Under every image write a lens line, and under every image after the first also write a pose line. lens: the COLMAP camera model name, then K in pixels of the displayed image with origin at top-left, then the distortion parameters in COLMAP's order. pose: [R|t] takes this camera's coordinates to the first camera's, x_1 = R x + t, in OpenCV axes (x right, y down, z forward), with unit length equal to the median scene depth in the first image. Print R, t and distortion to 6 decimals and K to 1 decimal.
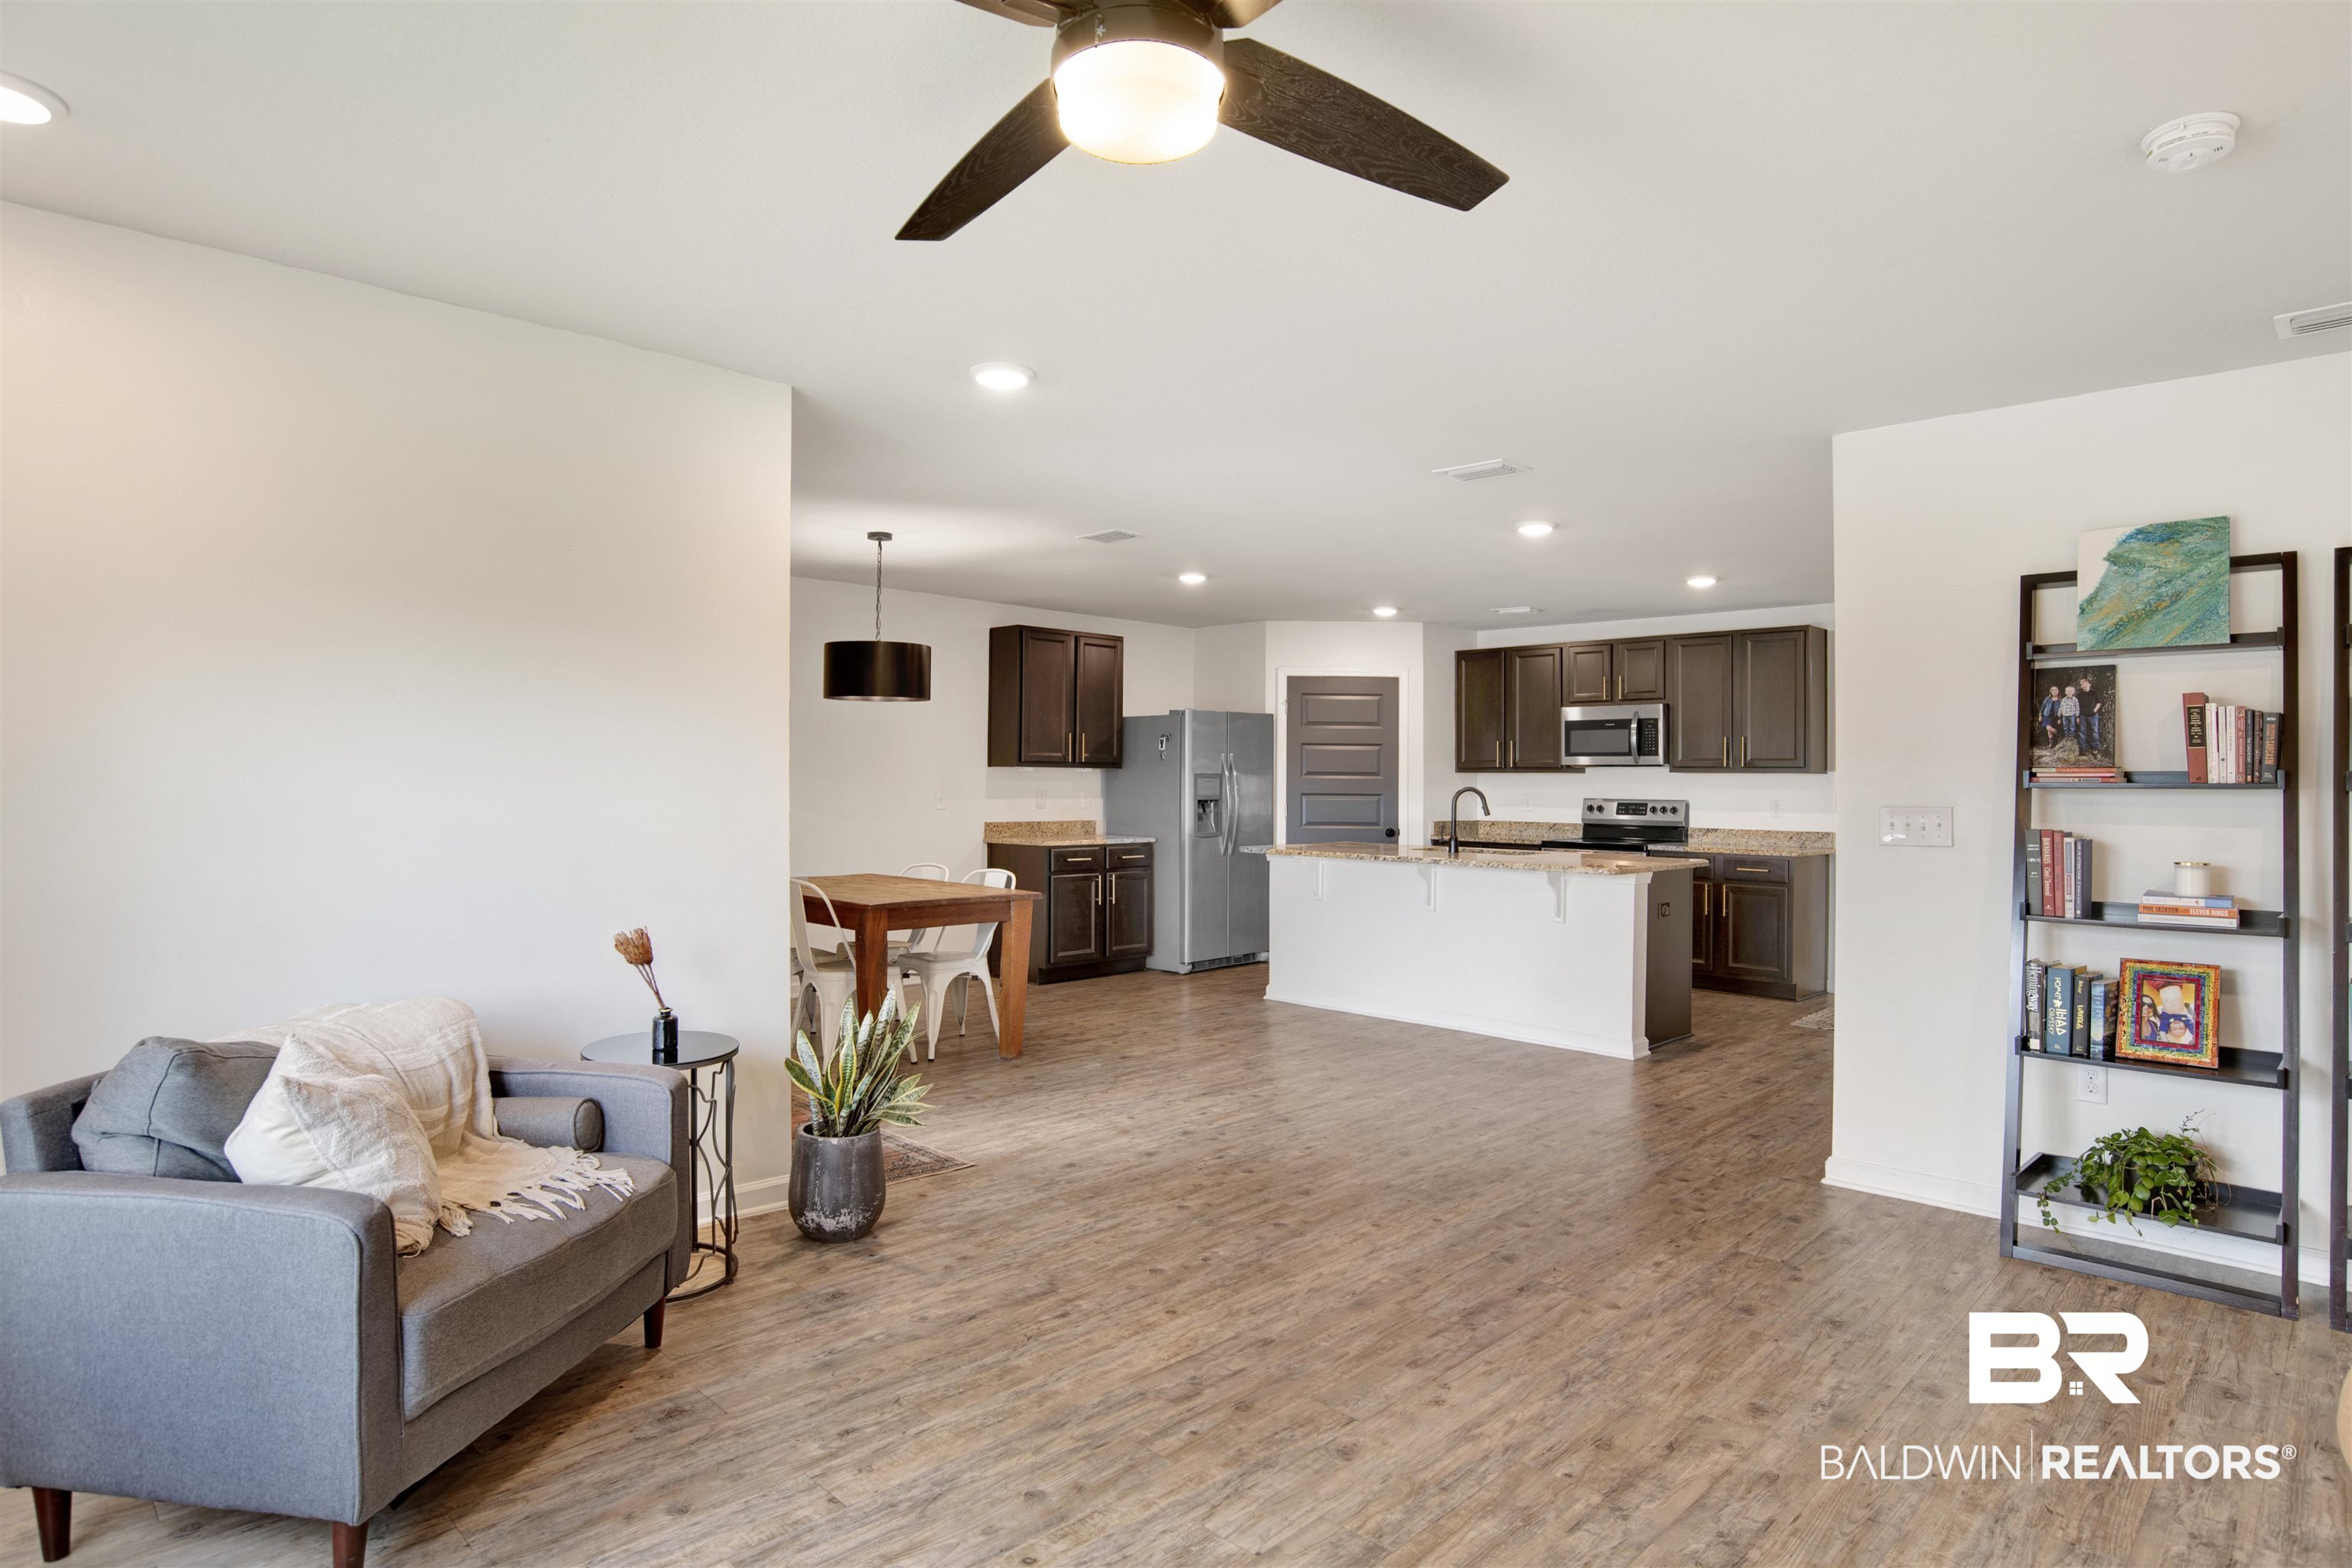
lens RADIAL K [[1277.9, 0, 1185.9], [0, 1277.9, 778.2], [0, 0, 1]] dist [-0.029974, 0.002801]
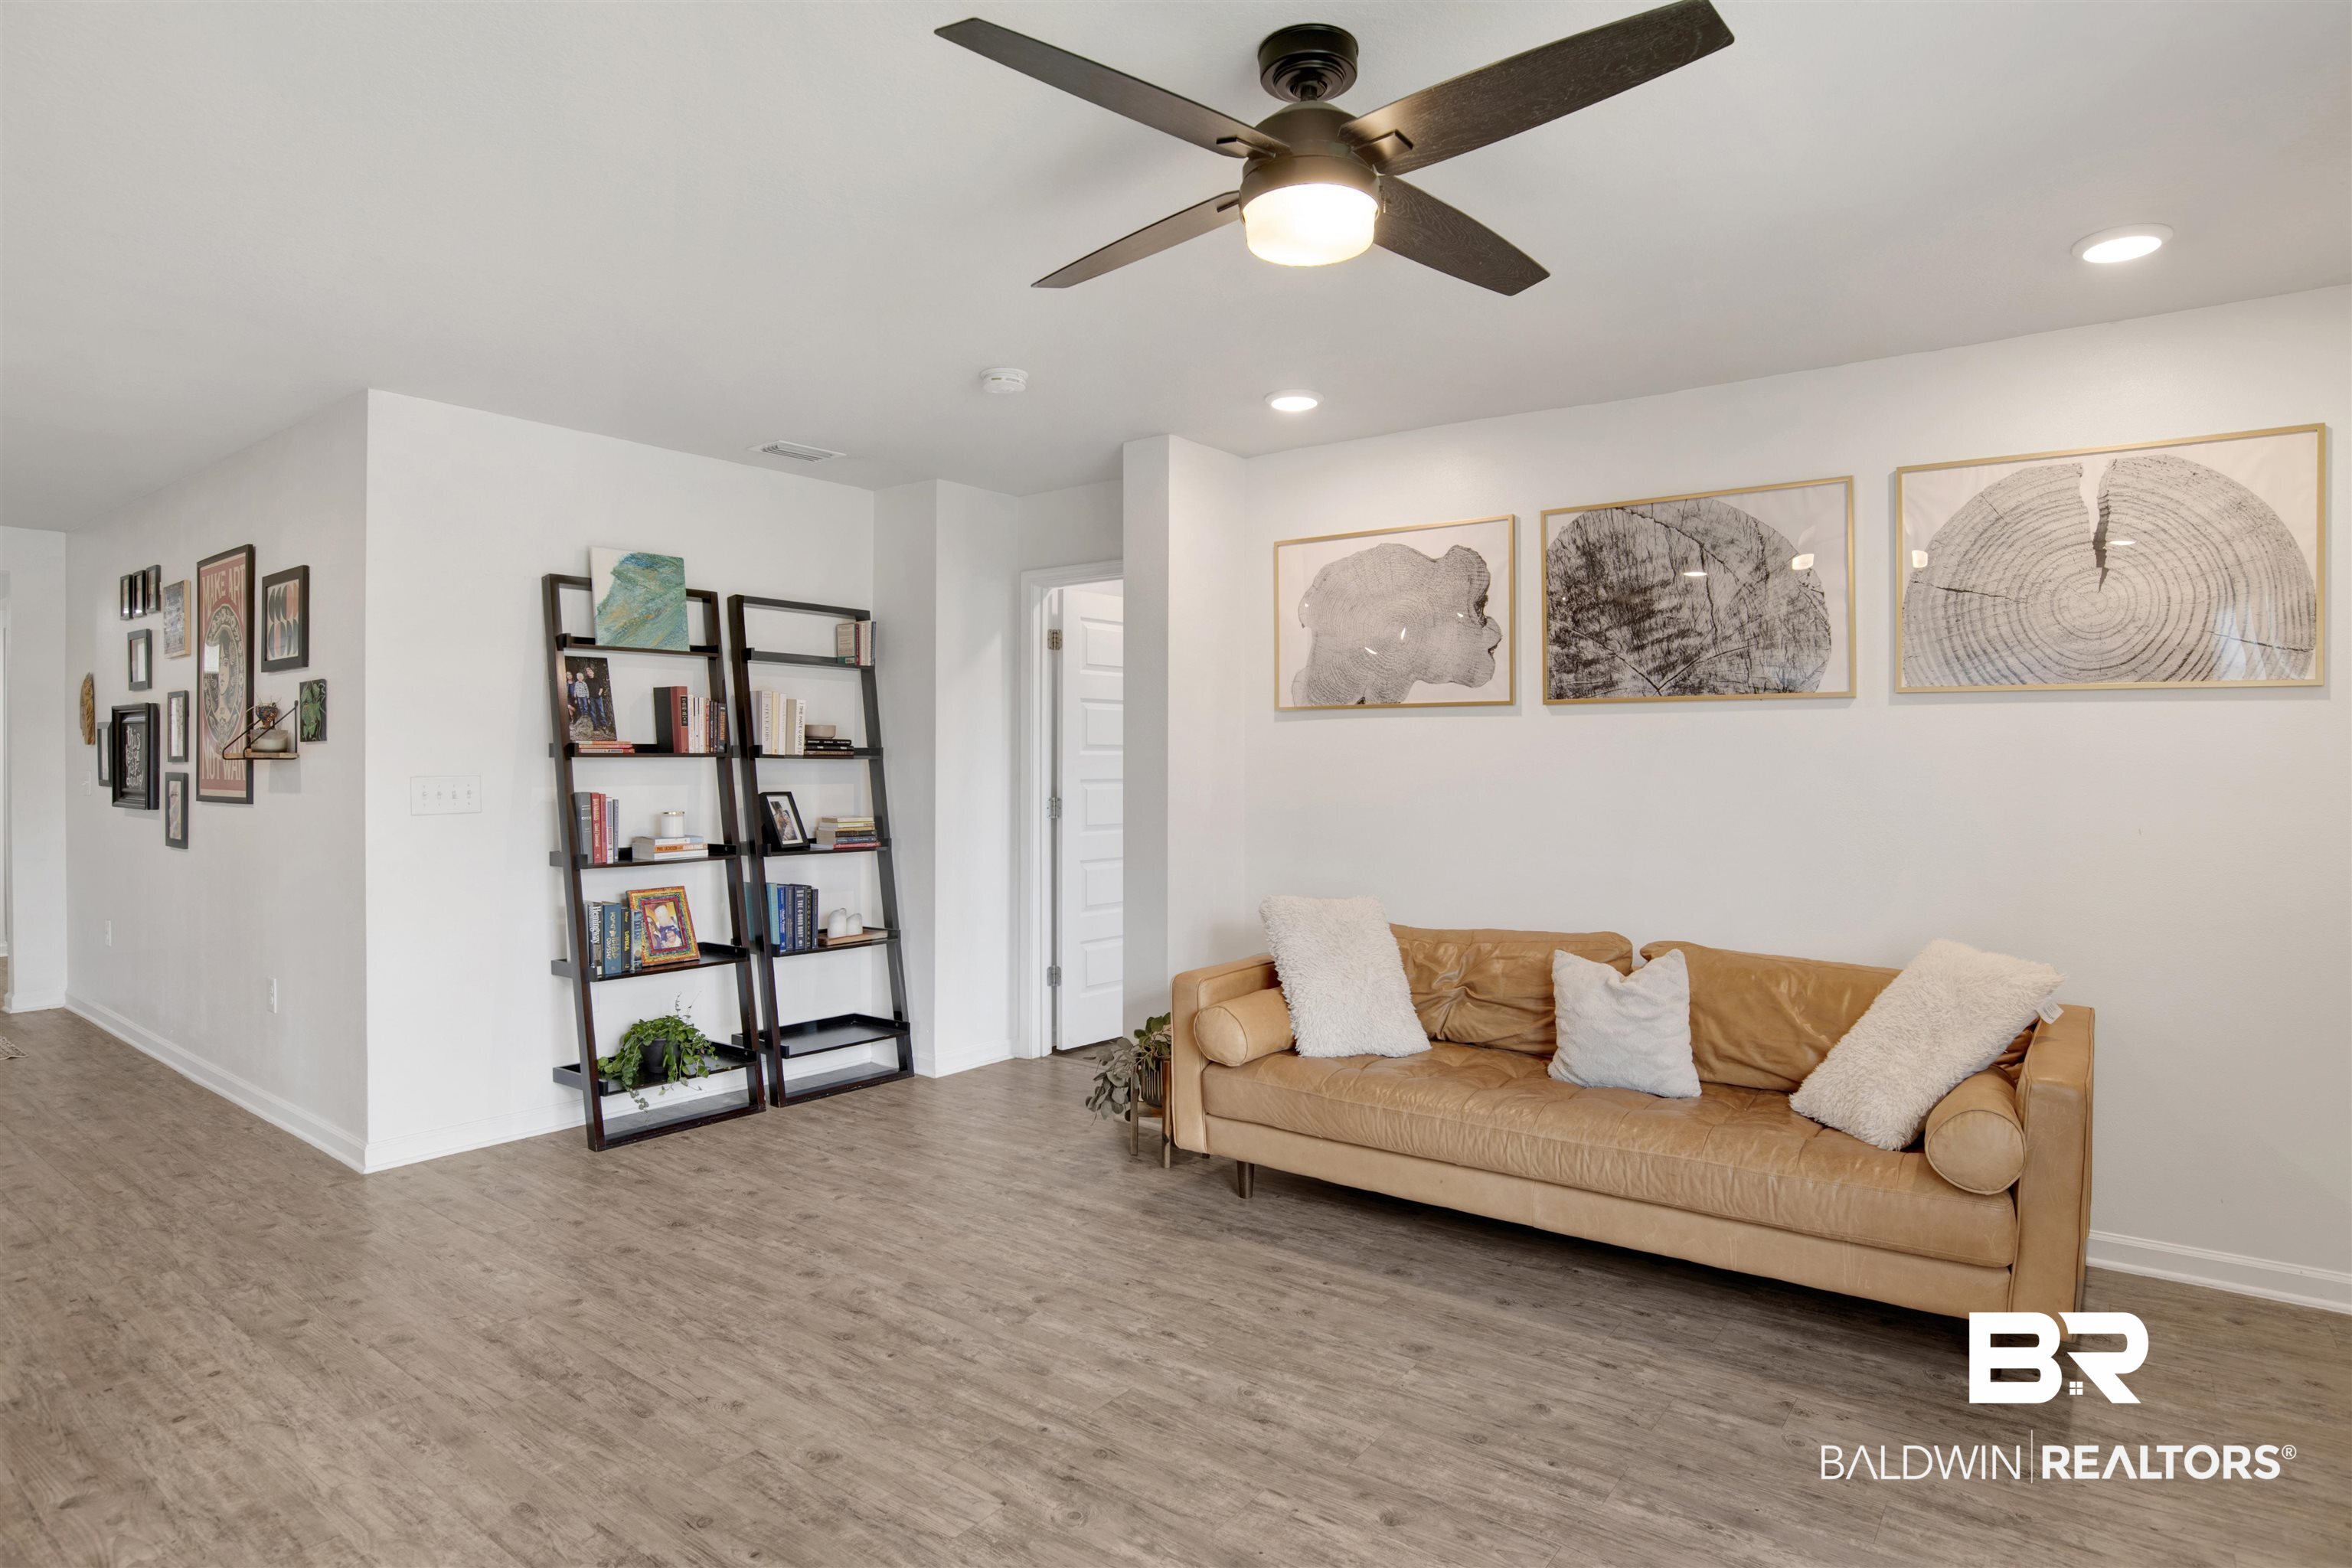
lens RADIAL K [[1277.9, 0, 1184.6], [0, 1277.9, 773.5], [0, 0, 1]] dist [-0.029974, 0.002801]
pose [[-0.117063, -0.020199, 0.992919, -0.591102], [-0.007756, 0.999781, 0.019425, -0.004869], [-0.993094, -0.005427, -0.117194, 0.588865]]
